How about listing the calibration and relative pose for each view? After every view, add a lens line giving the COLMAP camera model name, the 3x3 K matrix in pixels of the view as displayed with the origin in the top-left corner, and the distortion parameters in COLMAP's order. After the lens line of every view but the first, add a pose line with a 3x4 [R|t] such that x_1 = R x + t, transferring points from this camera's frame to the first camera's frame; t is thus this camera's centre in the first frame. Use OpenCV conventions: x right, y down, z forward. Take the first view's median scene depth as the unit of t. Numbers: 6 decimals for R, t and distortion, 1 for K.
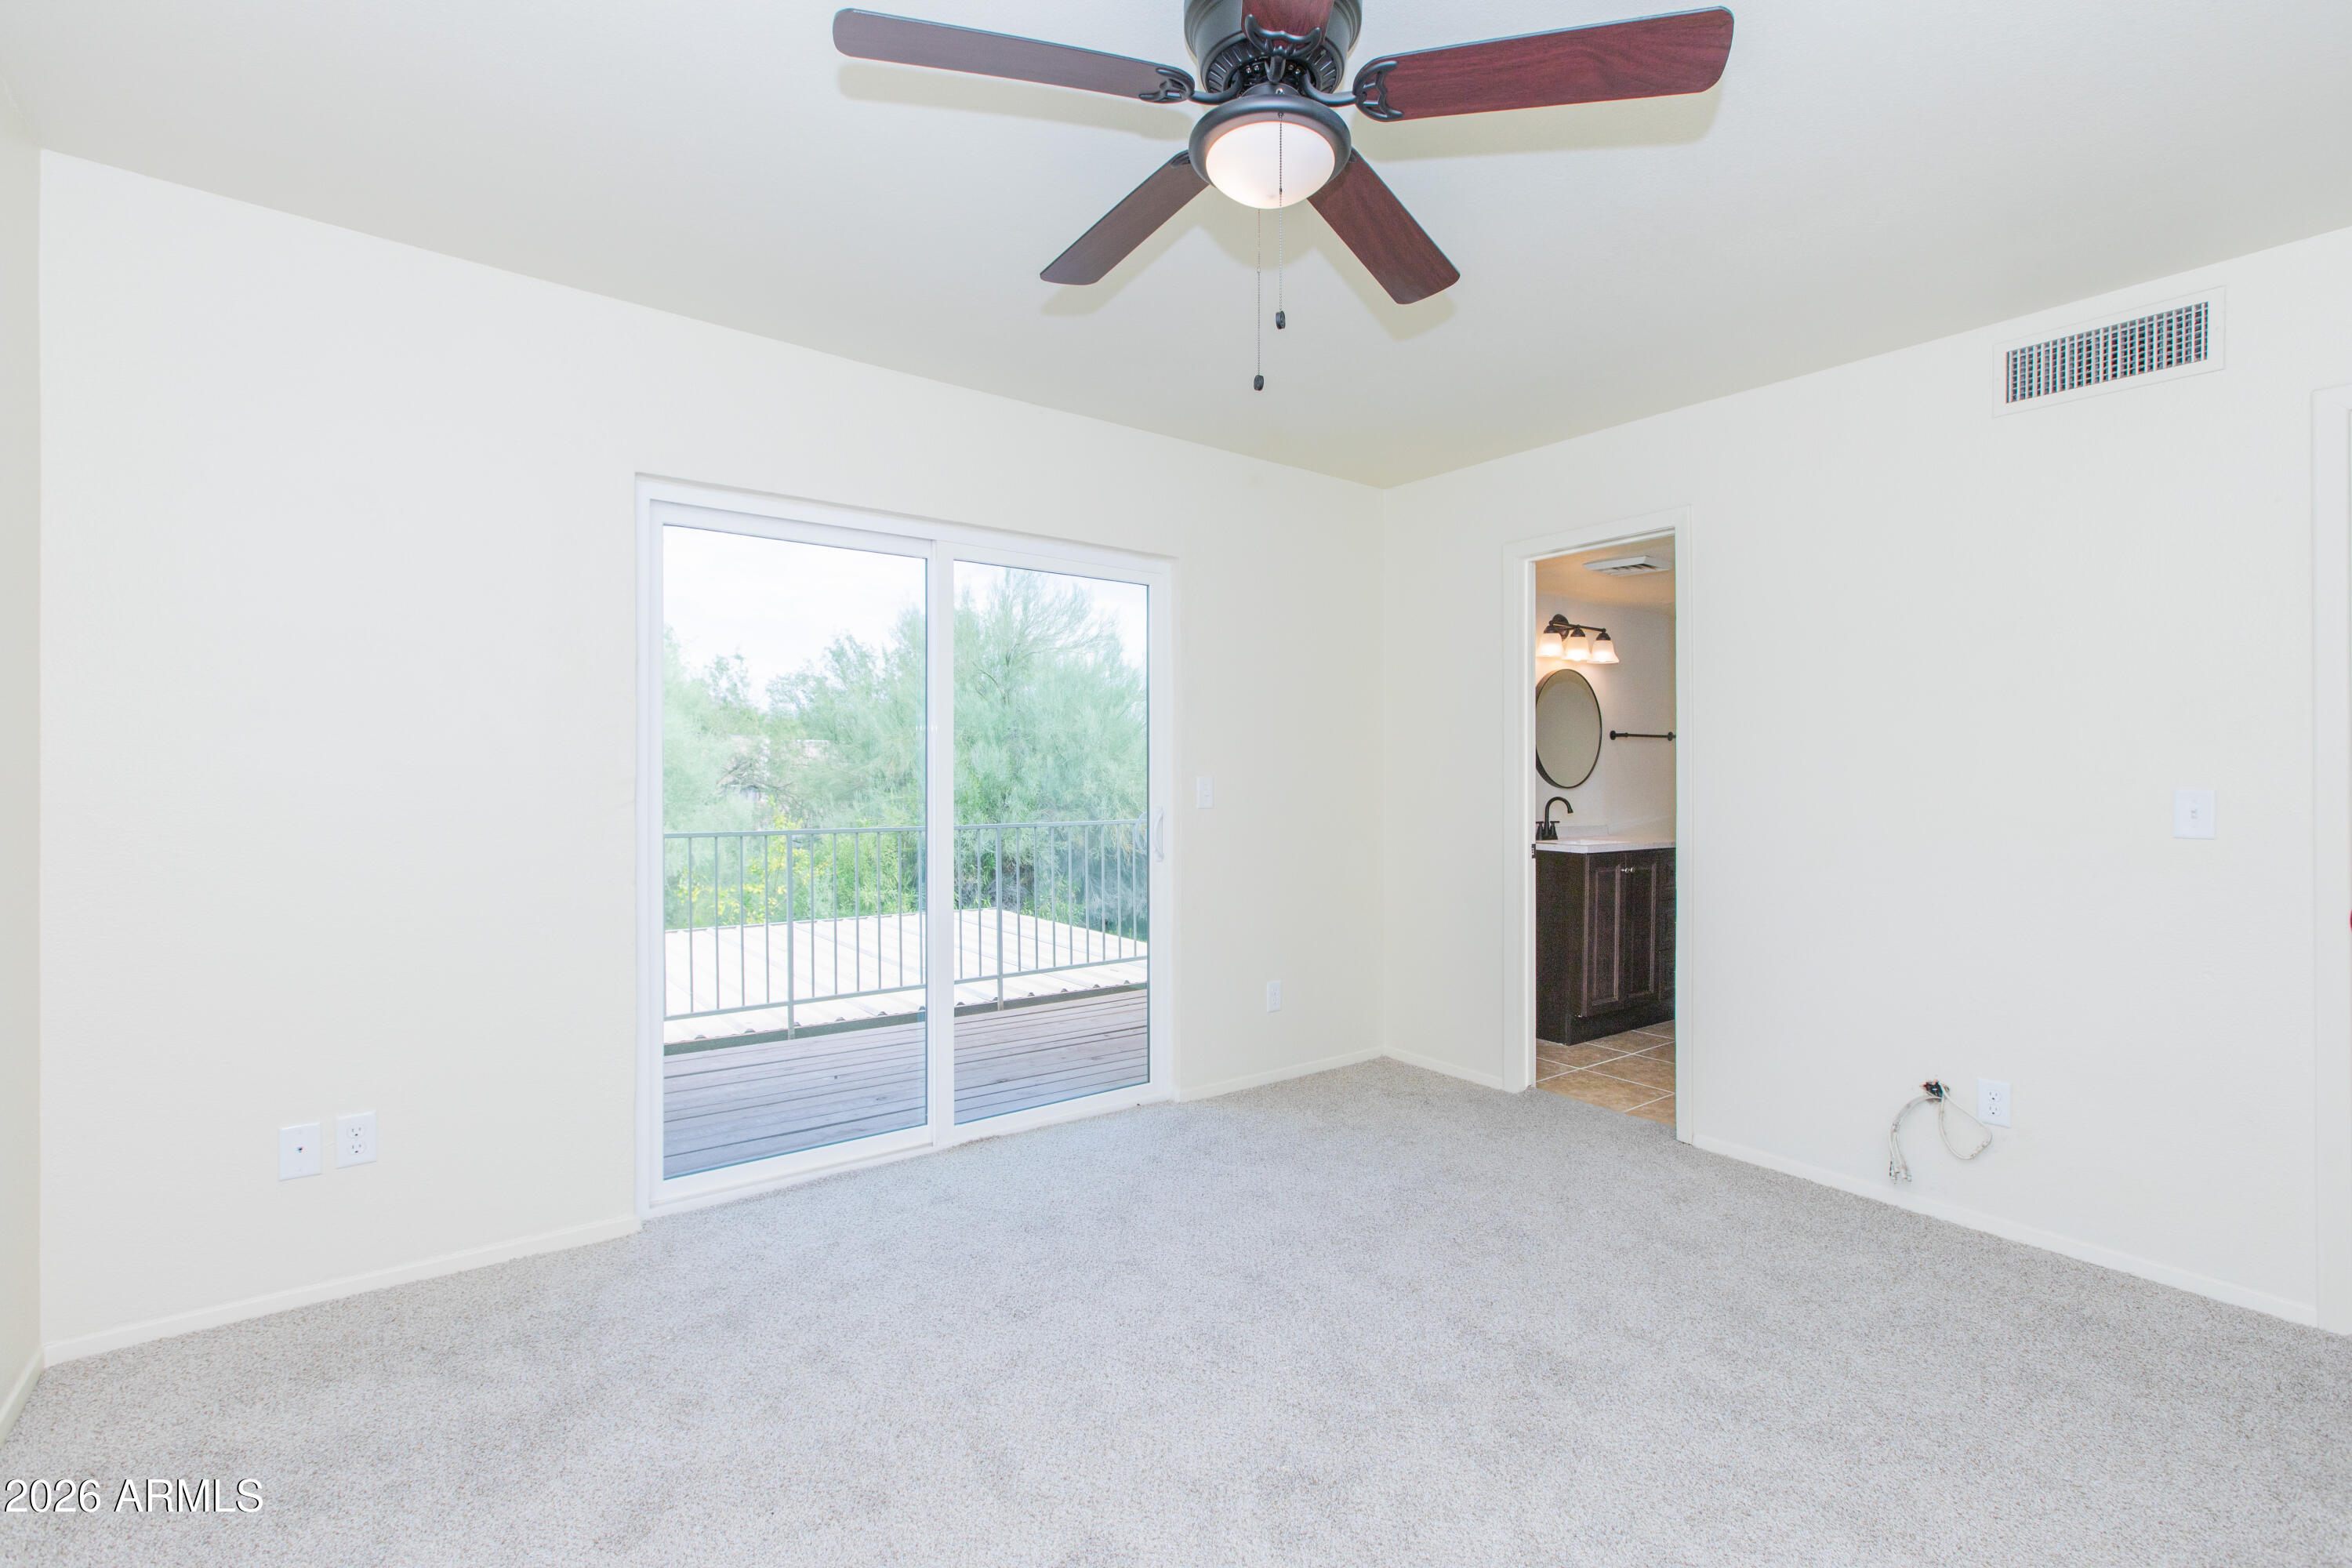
lens RADIAL K [[1067.4, 0, 1178.5], [0, 1067.4, 764.6], [0, 0, 1]] dist [0.008379, -0.002940]
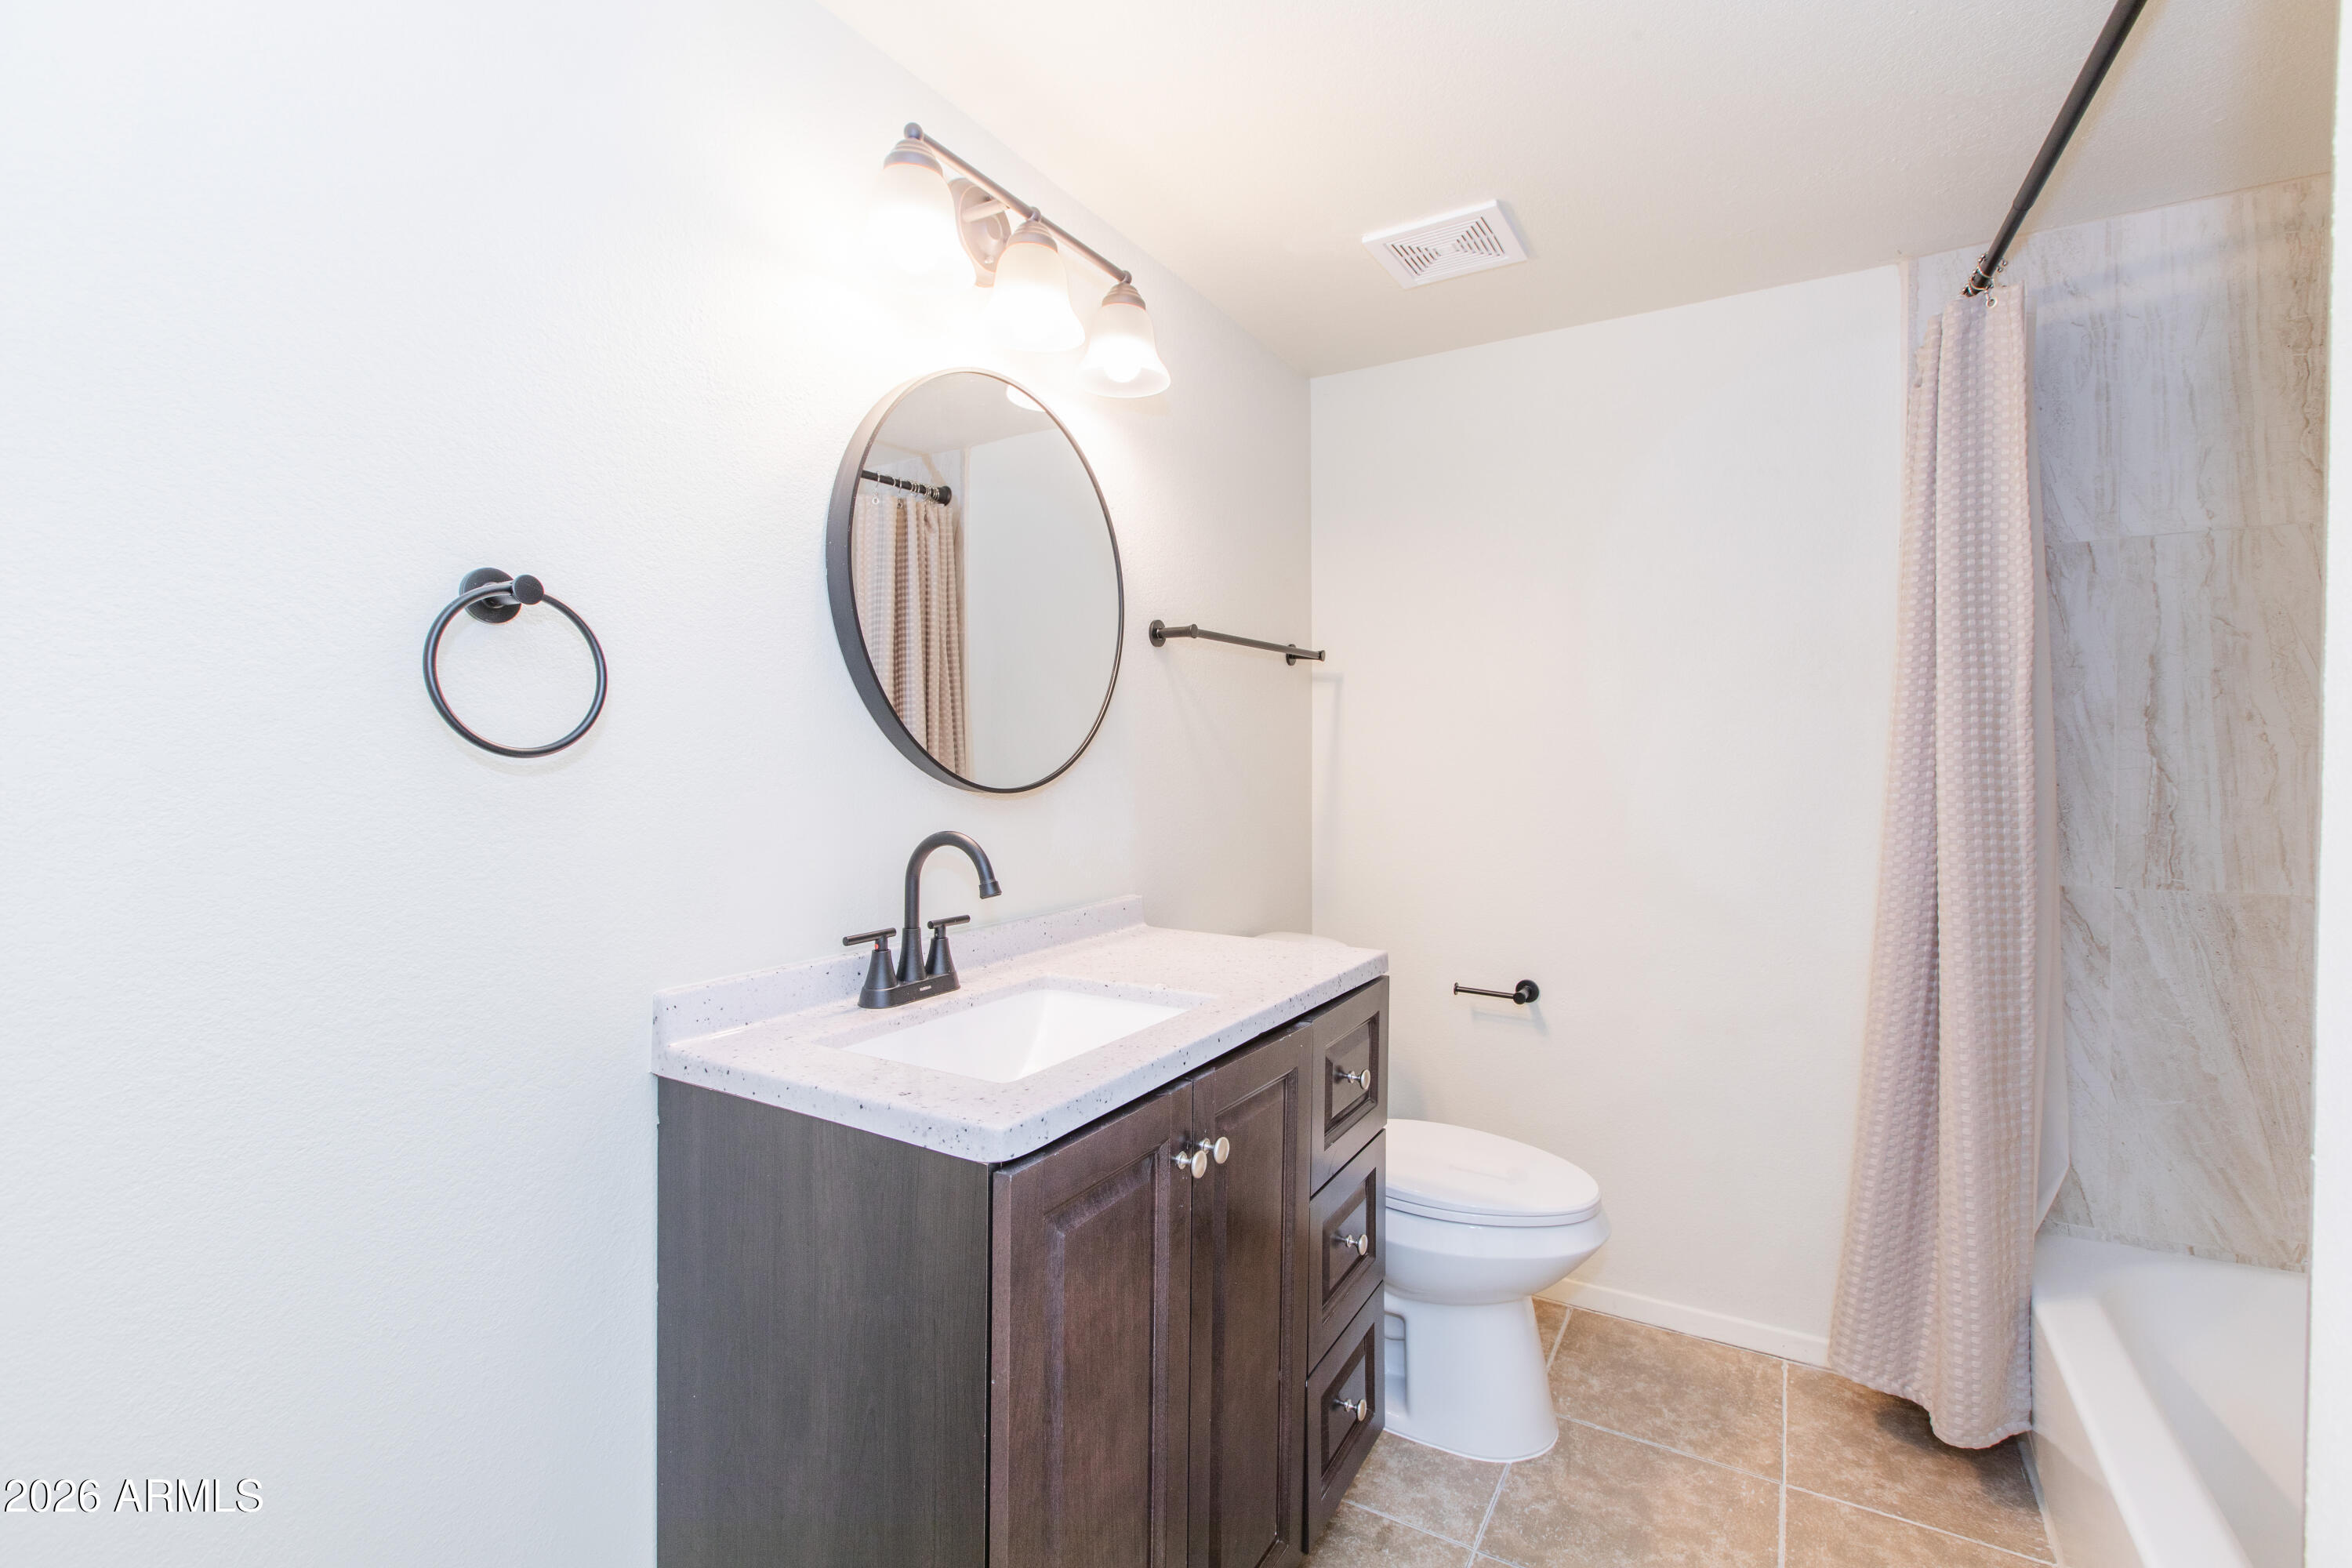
lens RADIAL K [[1067.4, 0, 1175.3], [0, 1067.4, 773.5], [0, 0, 1]] dist [0.008379, -0.002940]
pose [[0.926672, -0.003461, 0.375854, 0.296989], [-0.003317, 0.999843, 0.017384, 0.011327], [-0.375856, -0.017356, 0.926516, 0.713190]]
